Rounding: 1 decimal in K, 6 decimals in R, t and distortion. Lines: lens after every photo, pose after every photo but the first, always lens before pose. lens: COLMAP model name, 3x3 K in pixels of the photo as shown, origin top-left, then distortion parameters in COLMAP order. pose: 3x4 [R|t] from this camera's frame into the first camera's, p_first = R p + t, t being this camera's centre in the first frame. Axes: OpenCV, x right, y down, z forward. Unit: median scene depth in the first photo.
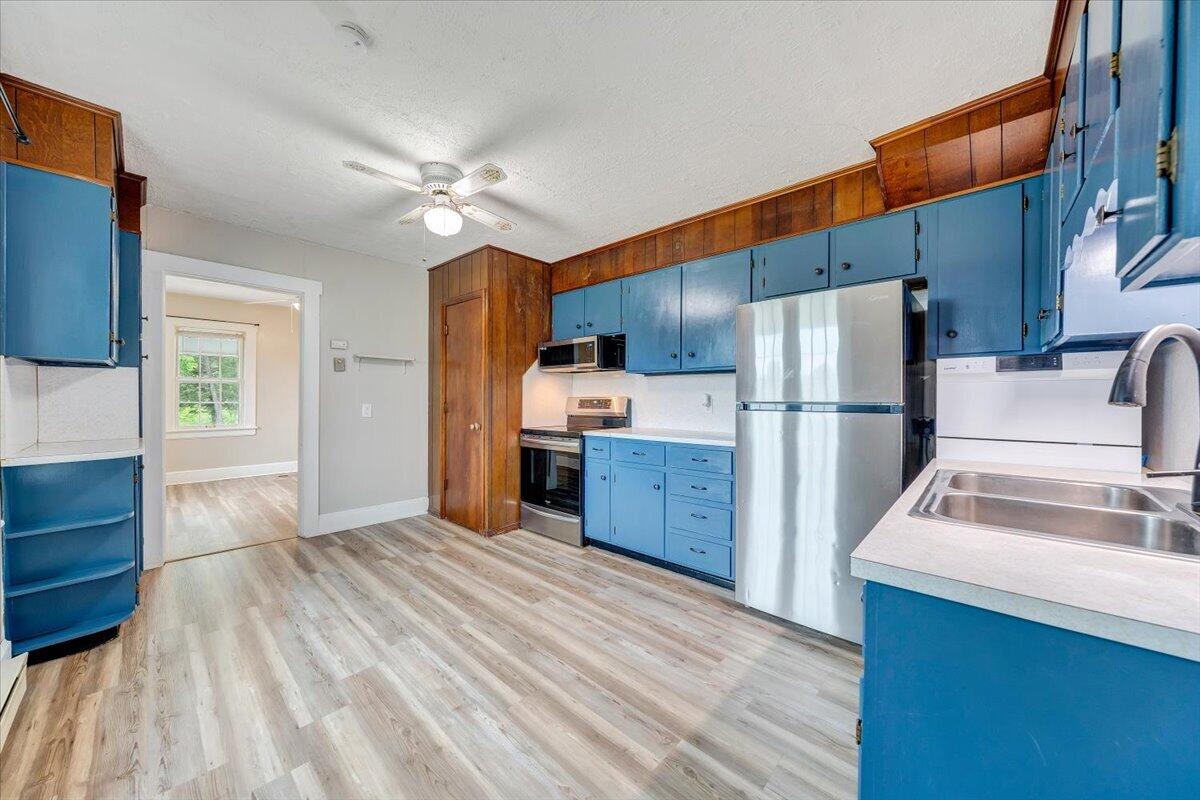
lens RADIAL K [[409.4, 0, 589.7], [0, 409.4, 397.7], [0, 0, 1]] dist [-0.001462, -0.000012]
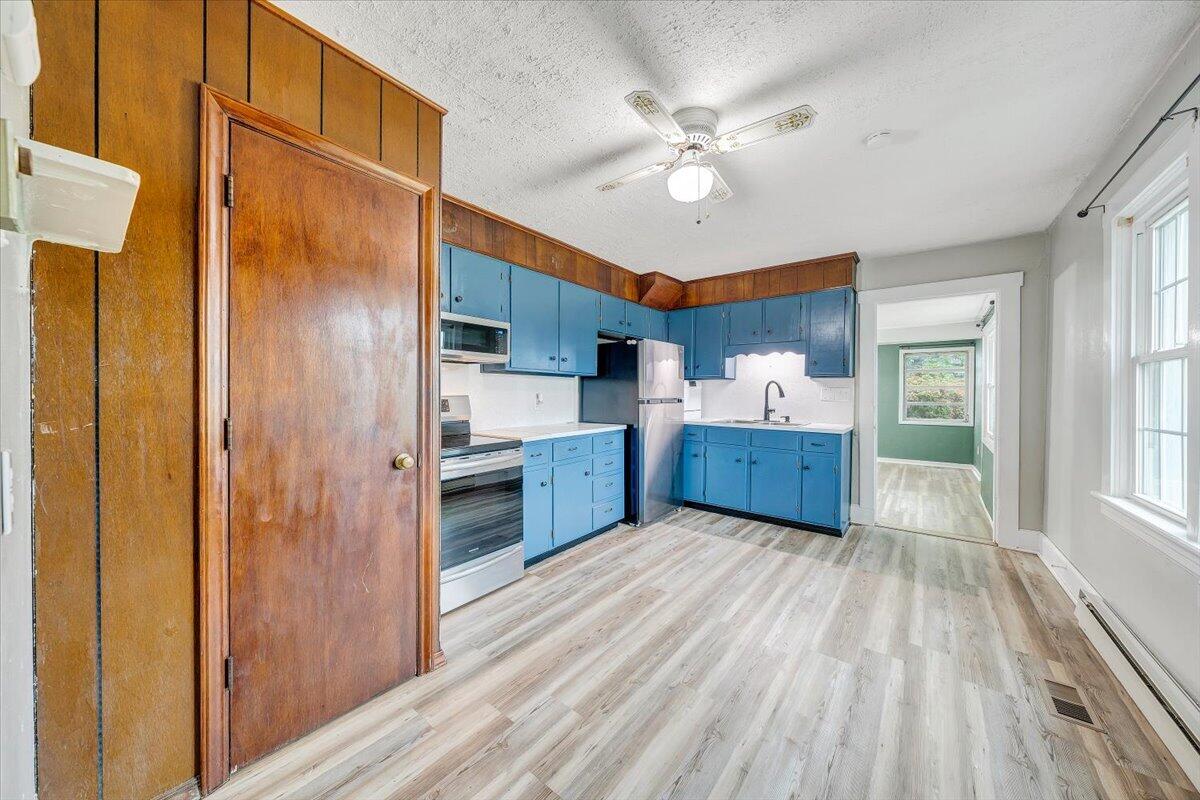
lens RADIAL K [[409.4, 0, 589.7], [0, 409.4, 397.7], [0, 0, 1]] dist [-0.001462, -0.000012]
pose [[-0.056066, -0.011020, 0.998366, -1.088510], [0.000105, 0.999939, 0.011043, -0.008598], [-0.998427, 0.000724, -0.056061, 1.164549]]
